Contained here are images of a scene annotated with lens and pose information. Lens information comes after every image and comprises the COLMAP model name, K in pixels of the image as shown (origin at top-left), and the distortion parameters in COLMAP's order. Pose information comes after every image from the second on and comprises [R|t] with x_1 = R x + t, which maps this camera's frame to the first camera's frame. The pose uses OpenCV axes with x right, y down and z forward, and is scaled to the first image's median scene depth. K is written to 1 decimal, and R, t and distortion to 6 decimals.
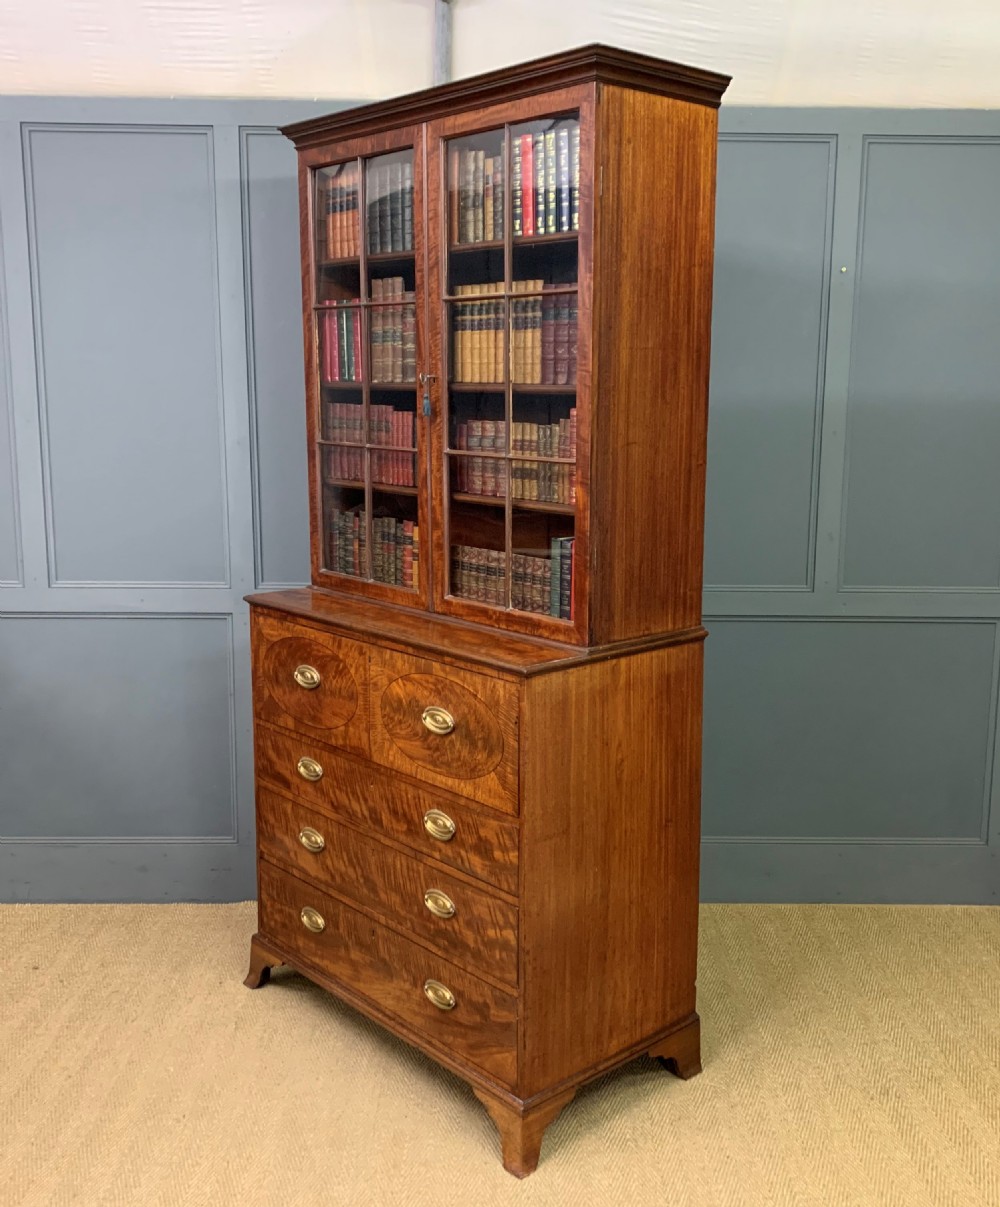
lens RADIAL K [[1270.0, 0, 501.4], [0, 1270.0, 603.1], [0, 0, 1]] dist [0.020393, 0.012102]
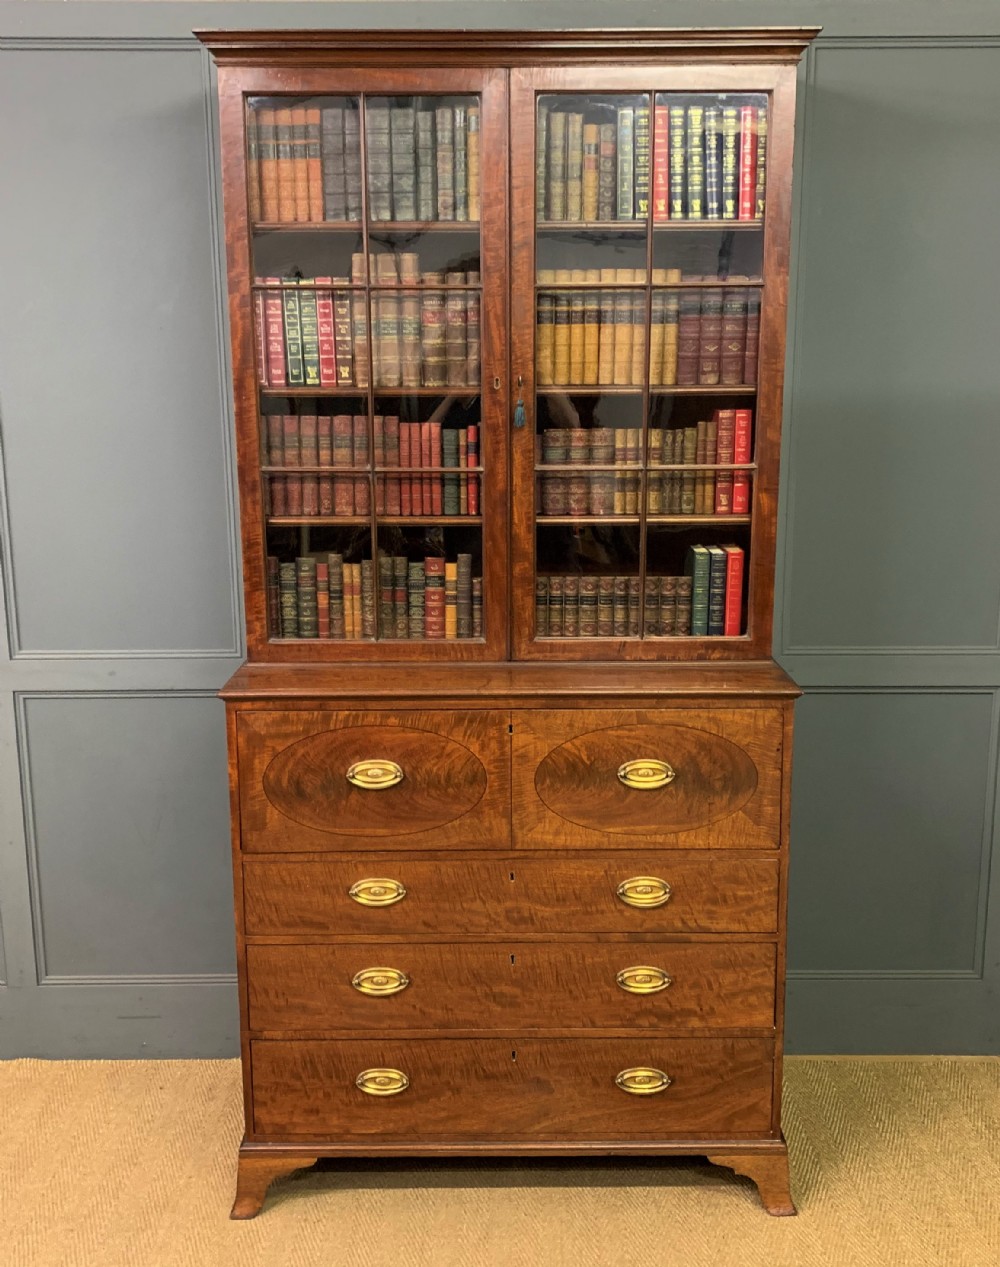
lens RADIAL K [[1325.0, 0, 506.1], [0, 1325.0, 617.5], [0, 0, 1]] dist [0.069264, -0.125898]
pose [[0.652815, -0.154717, 0.741549, -0.727128], [0.142928, 0.986495, 0.079997, -0.094546], [-0.743911, 0.053765, 0.666112, 0.433151]]
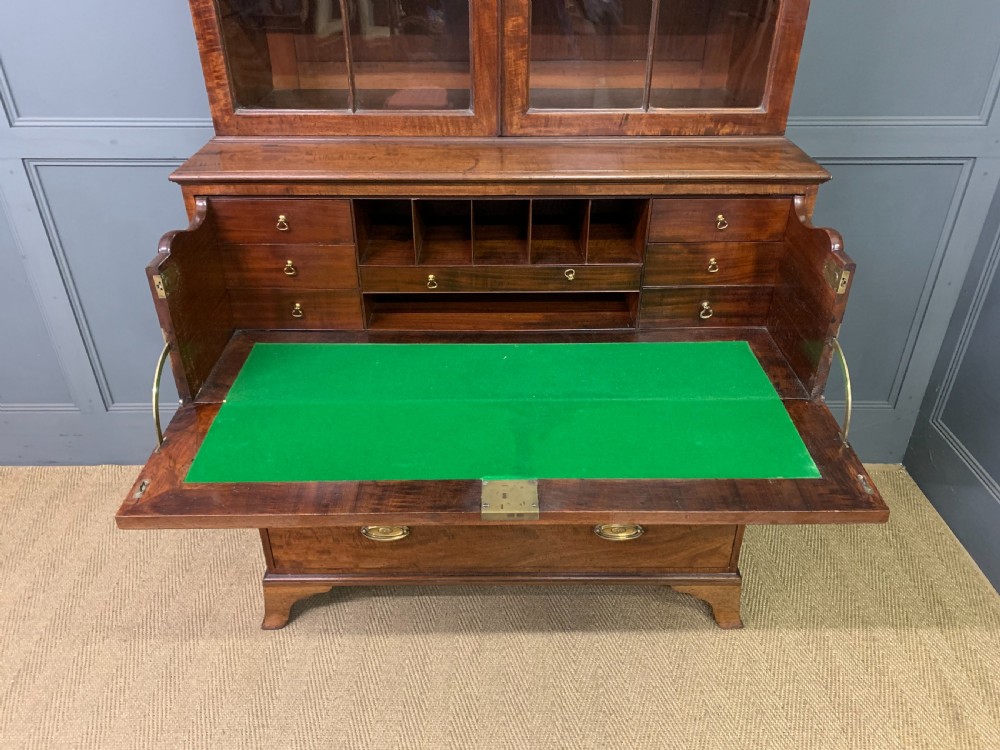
lens RADIAL K [[764.2, 0, 502.2], [0, 764.2, 371.5], [0, 0, 1]] dist [0.045367, -0.055189]
pose [[0.653634, -0.401593, 0.641472, -0.427126], [0.139415, 0.896986, 0.419499, -0.062151], [-0.743859, -0.184768, 0.642288, 0.697755]]
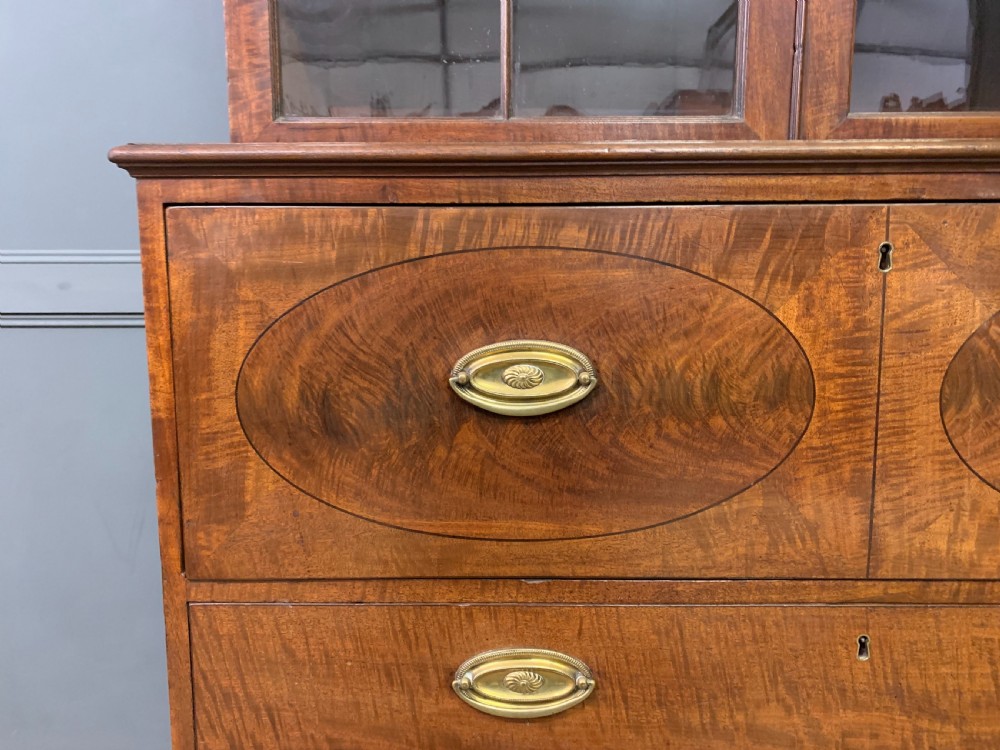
lens RADIAL K [[773.0, 0, 487.5], [0, 773.0, 386.1], [0, 0, 1]] dist [0.037381, -0.006083]
pose [[0.662111, -0.108968, 0.741441, -0.313247], [0.142817, 0.989587, 0.017900, 0.058766], [-0.735672, 0.094039, 0.670779, 0.948190]]
